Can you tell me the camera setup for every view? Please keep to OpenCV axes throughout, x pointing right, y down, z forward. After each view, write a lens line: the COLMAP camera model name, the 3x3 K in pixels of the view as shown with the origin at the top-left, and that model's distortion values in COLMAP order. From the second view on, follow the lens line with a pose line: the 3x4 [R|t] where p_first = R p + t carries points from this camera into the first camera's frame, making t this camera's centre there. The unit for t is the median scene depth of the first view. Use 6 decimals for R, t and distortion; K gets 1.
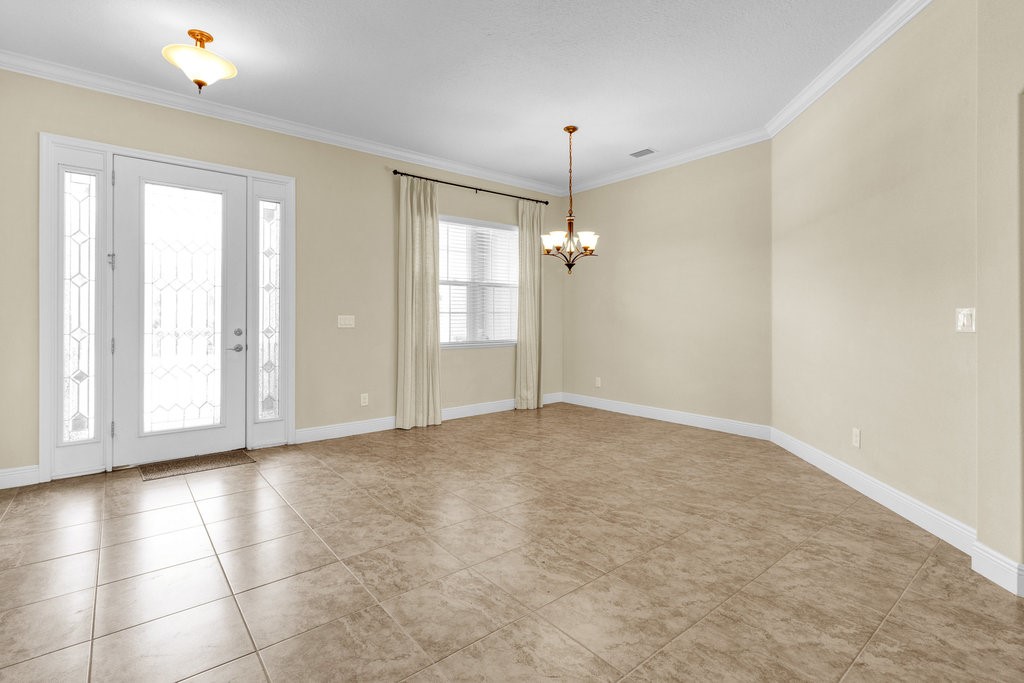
lens RADIAL K [[474.9, 0, 522.0], [0, 474.9, 321.4], [0, 0, 1]] dist [0.001323, 0.000139]
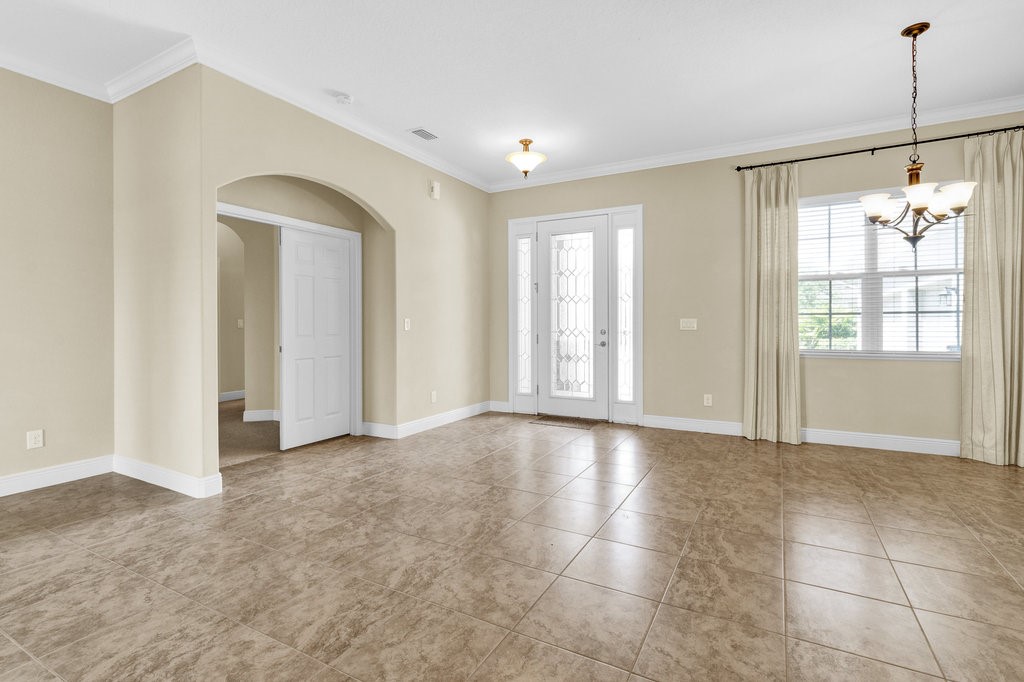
lens RADIAL K [[474.9, 0, 521.0], [0, 474.9, 321.2], [0, 0, 1]] dist [0.001323, 0.000139]
pose [[0.385675, -0.004255, -0.922625, 0.546227], [-0.000096, 0.999989, -0.004652, -0.001473], [0.922635, 0.001882, 0.385670, 0.271381]]
